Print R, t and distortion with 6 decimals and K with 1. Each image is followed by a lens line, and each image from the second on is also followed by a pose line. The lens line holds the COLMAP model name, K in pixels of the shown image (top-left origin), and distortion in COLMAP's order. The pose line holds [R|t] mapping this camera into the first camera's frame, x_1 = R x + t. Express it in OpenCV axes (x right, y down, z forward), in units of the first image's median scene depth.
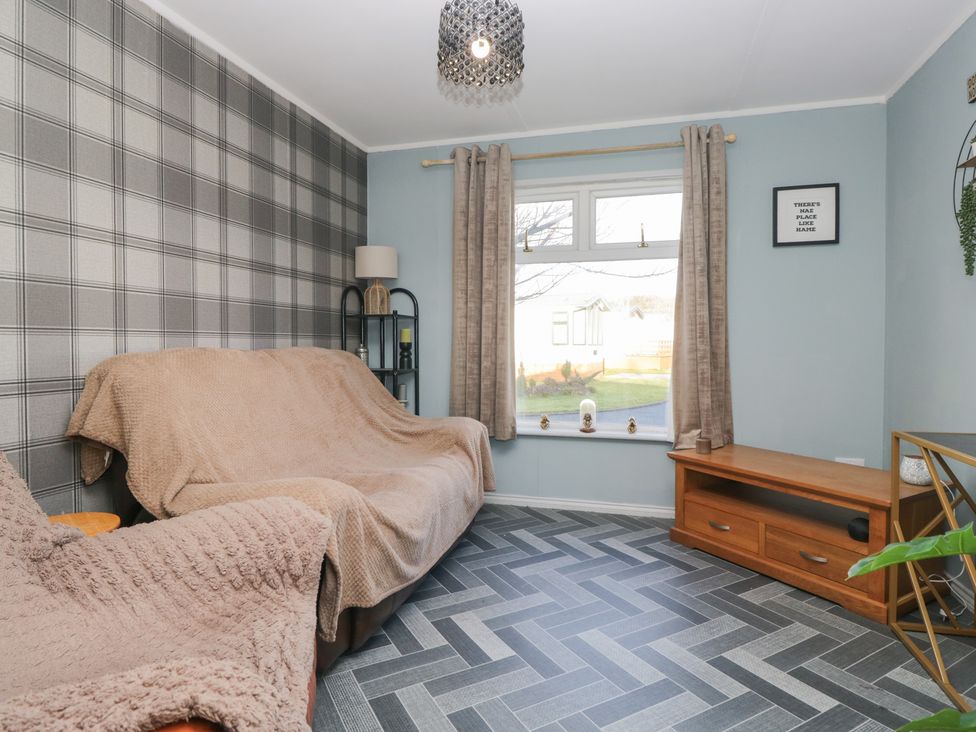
lens RADIAL K [[564.8, 0, 491.7], [0, 564.8, 357.8], [0, 0, 1]] dist [-0.003375, -0.000839]
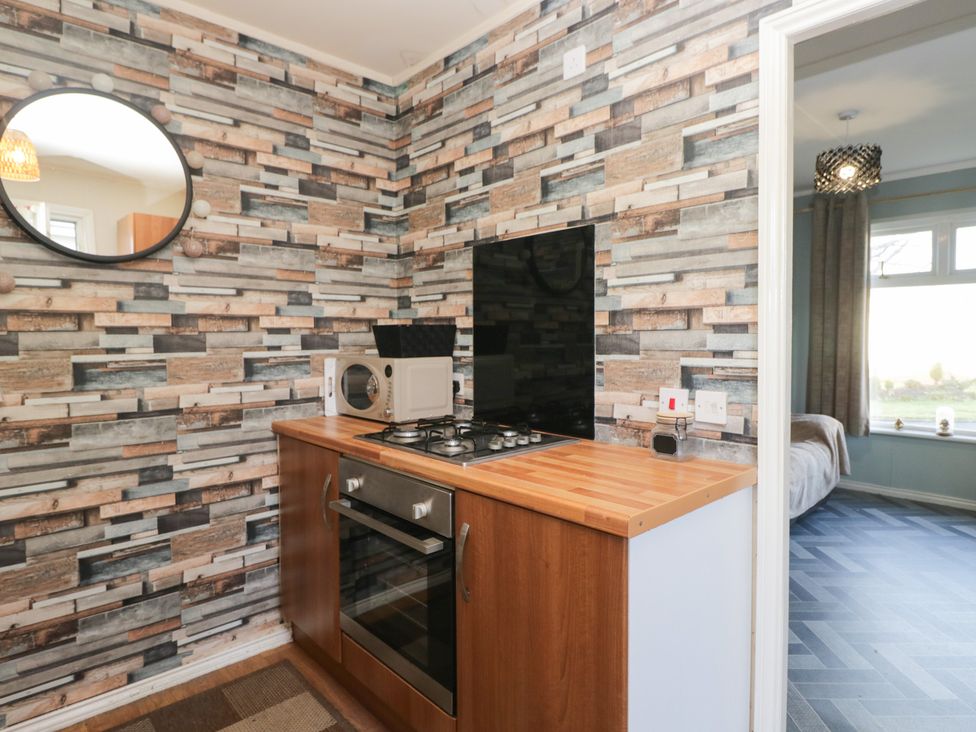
lens RADIAL K [[564.8, 0, 491.7], [0, 564.8, 357.8], [0, 0, 1]] dist [-0.003375, -0.000839]
pose [[0.855709, 0.013709, -0.517276, -0.026305], [-0.006816, 0.999861, 0.015224, -0.036543], [0.517413, -0.009502, 0.855683, -0.444744]]
